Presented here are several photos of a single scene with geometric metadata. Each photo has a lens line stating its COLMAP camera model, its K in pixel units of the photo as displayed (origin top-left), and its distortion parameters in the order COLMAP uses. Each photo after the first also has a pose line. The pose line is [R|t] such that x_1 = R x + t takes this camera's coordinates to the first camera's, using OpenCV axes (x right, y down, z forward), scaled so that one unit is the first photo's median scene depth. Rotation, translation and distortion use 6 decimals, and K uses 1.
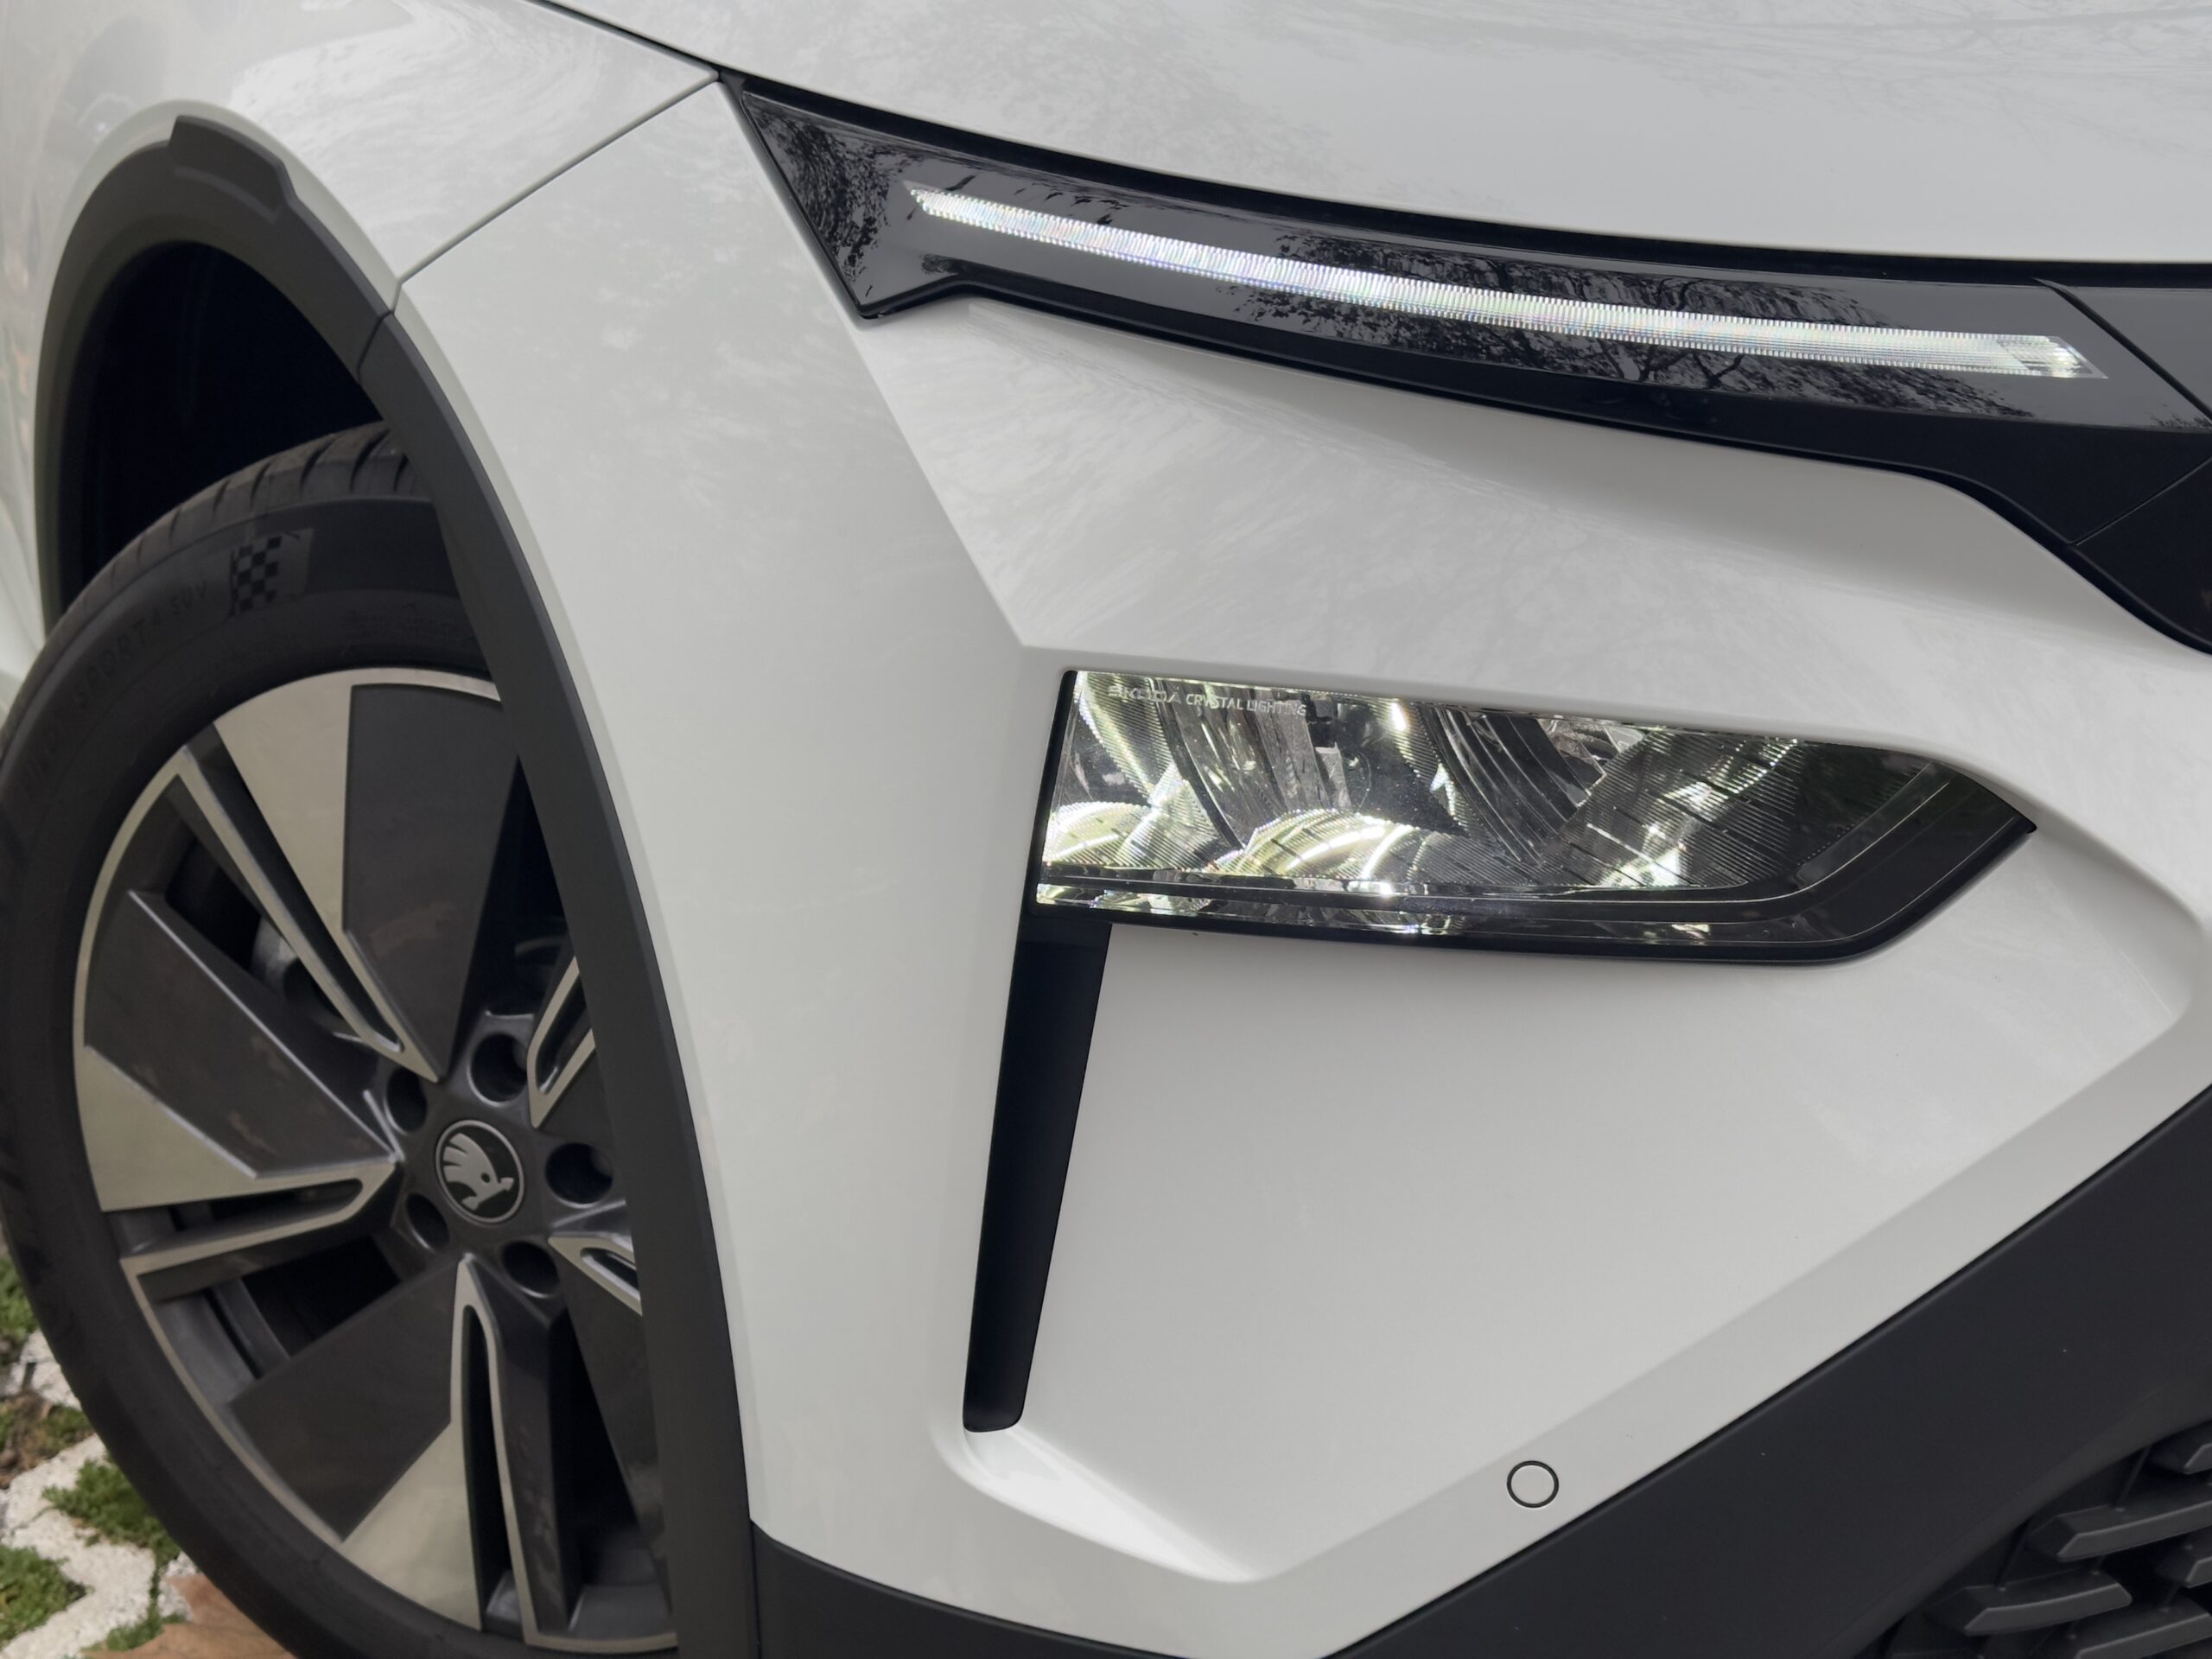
lens RADIAL K [[3068.9, 0, 1113.2], [0, 3068.9, 830.7], [0, 0, 1]] dist [0.155753, 0.000000]
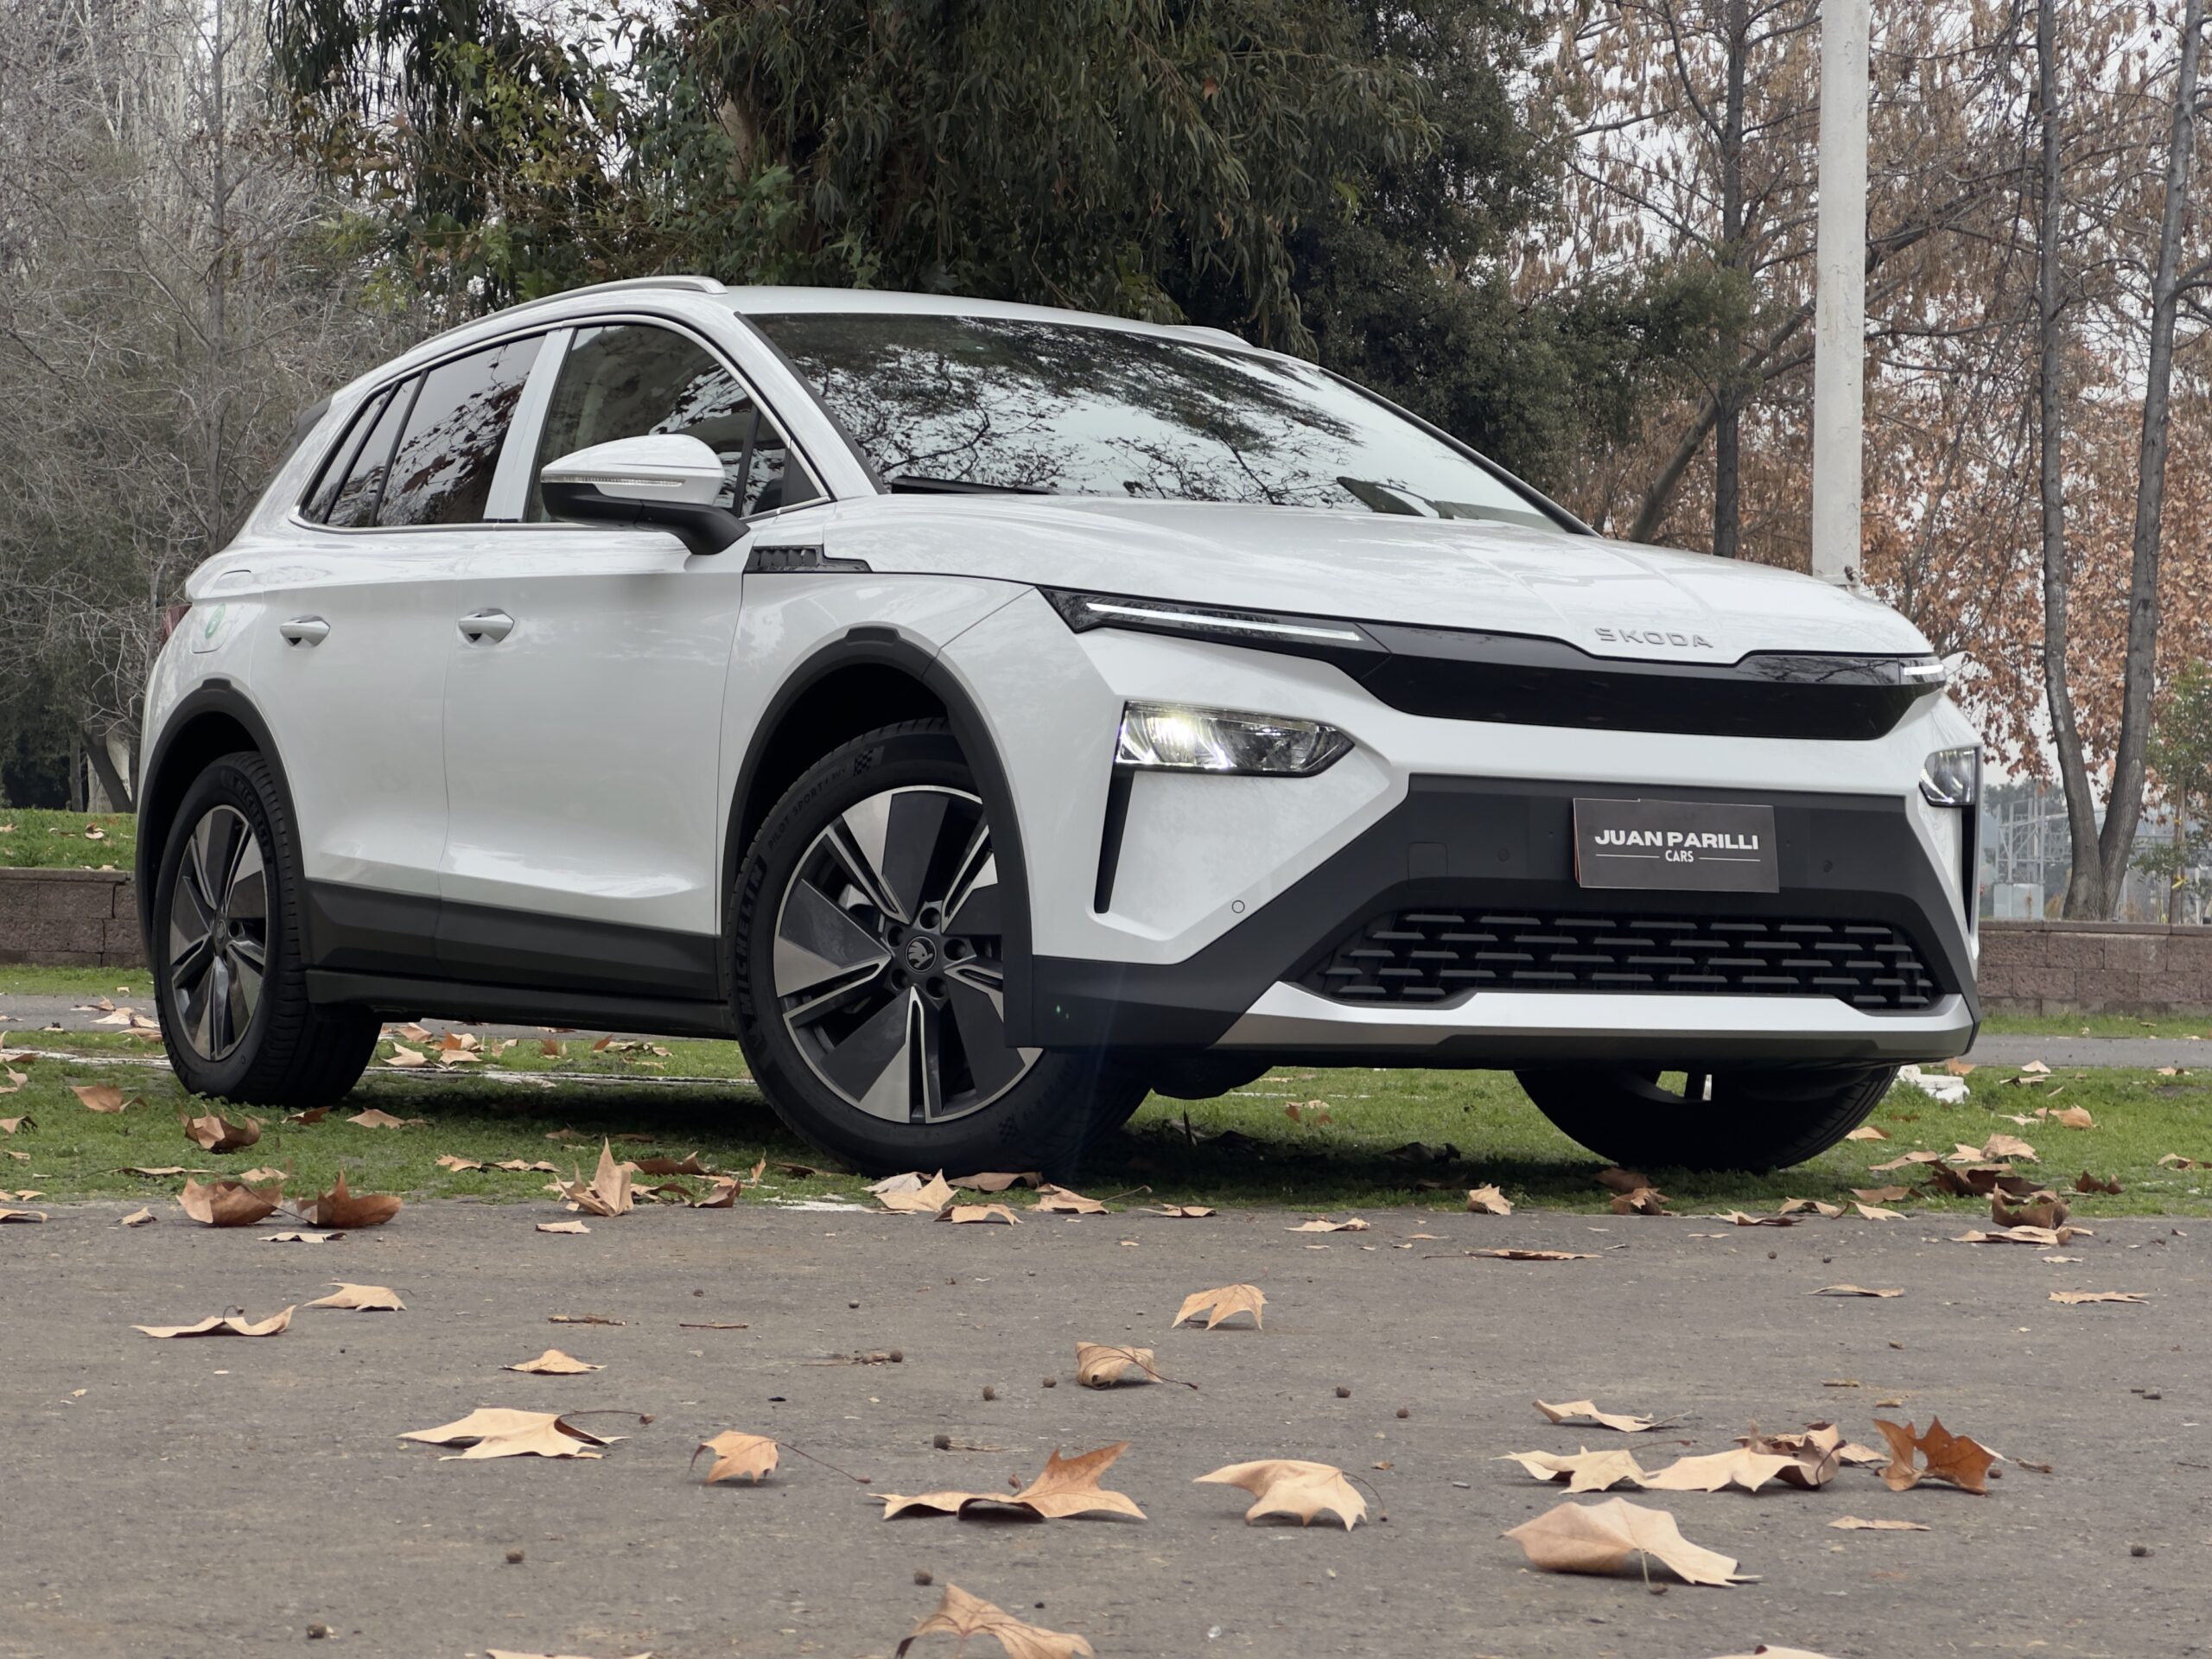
lens RADIAL K [[4963.8, 0, 1105.2], [0, 4963.8, 830.3], [0, 0, 1]] dist [-0.010044, 0.000000]
pose [[0.999753, 0.019859, 0.009992, -0.074029], [-0.015126, 0.937041, -0.348892, 1.705100], [-0.016291, 0.348655, 0.937110, -3.645848]]
